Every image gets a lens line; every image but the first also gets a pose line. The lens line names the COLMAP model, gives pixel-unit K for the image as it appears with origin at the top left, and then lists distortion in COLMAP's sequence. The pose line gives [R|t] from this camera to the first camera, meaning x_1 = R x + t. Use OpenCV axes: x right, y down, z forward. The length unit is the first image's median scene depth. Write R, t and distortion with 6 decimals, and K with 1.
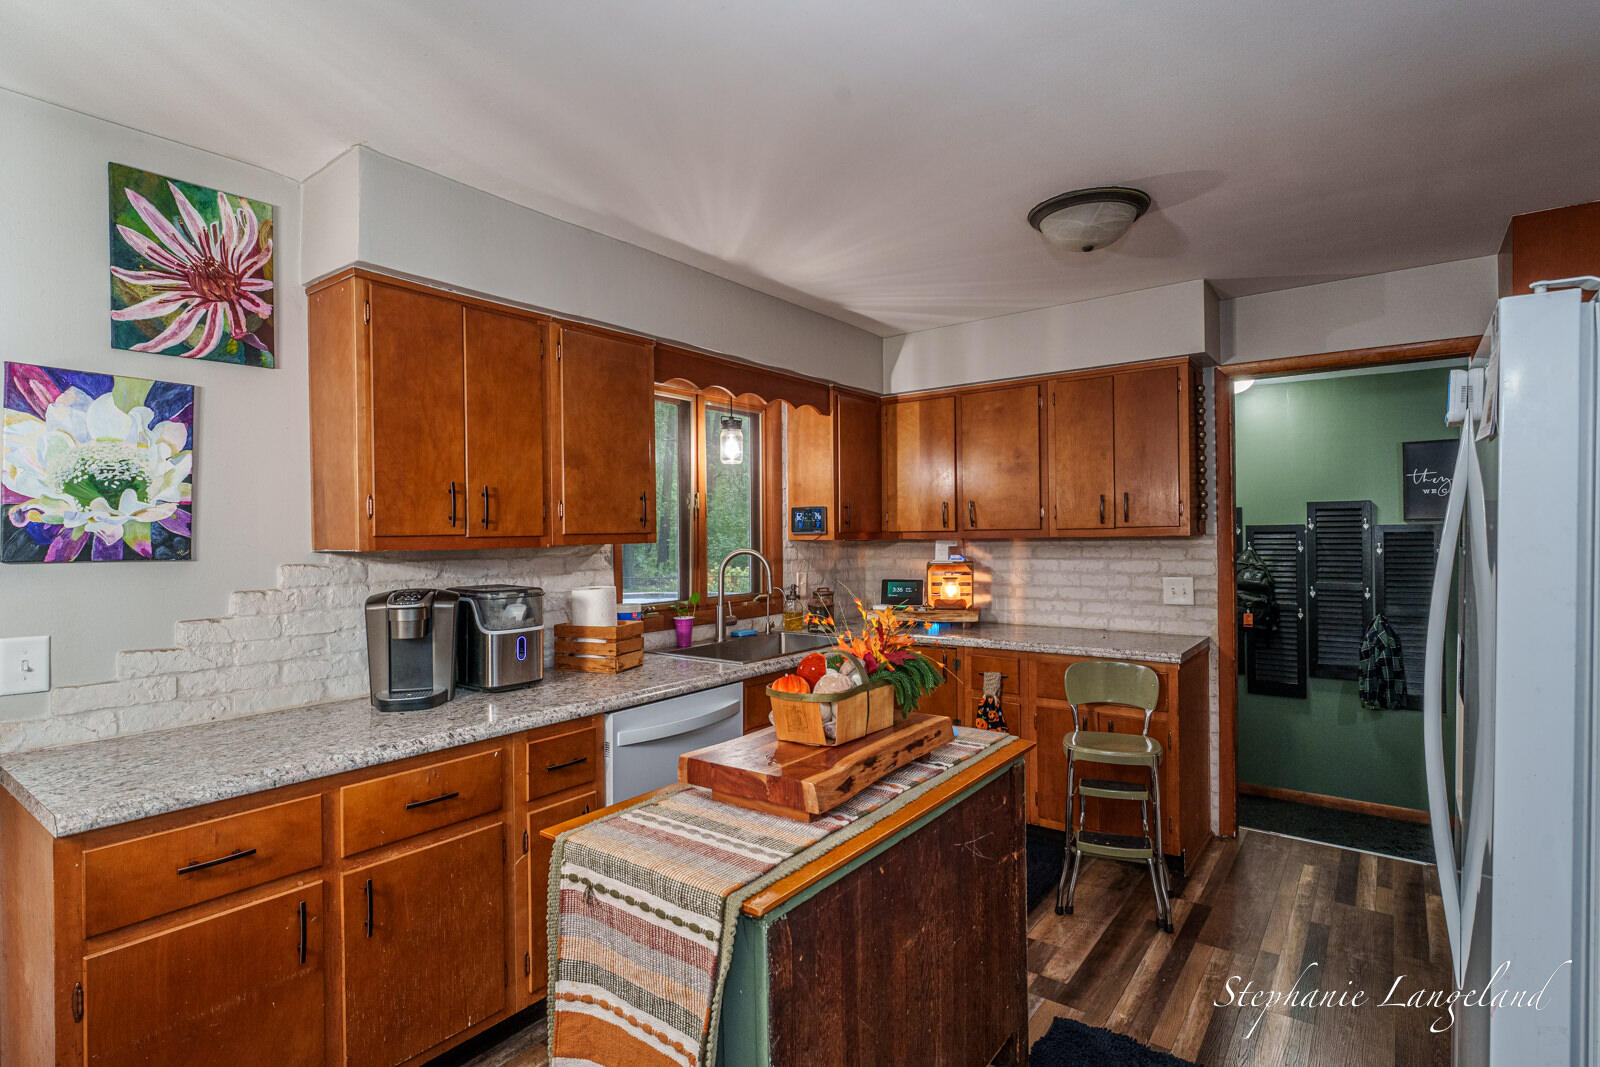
lens RADIAL K [[782.6, 0, 797.9], [0, 782.6, 528.4], [0, 0, 1]] dist [-0.012176, 0.000222]
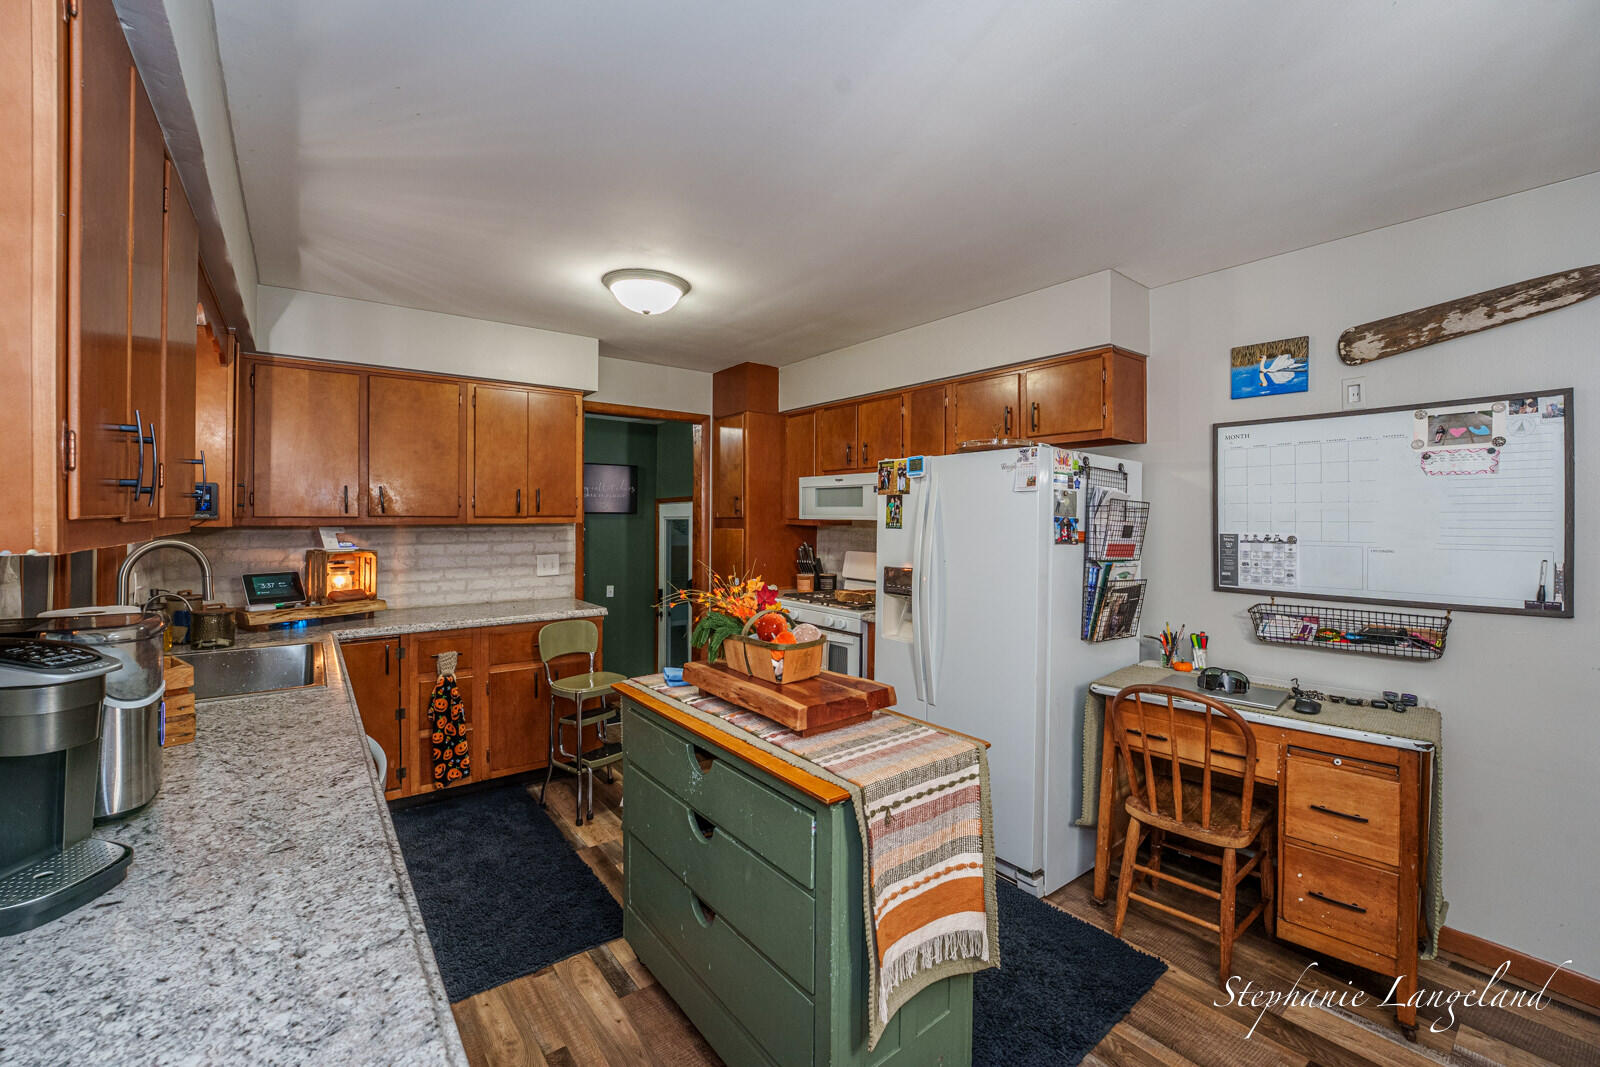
lens RADIAL K [[657.0, 0, 798.5], [0, 657.0, 523.5], [0, 0, 1]] dist [-0.025150, 0.000022]
pose [[0.263387, 0.002416, 0.964687, -0.499915], [-0.012914, 0.999916, 0.001021, 0.004168], [-0.964604, -0.012727, 0.263396, 0.335841]]
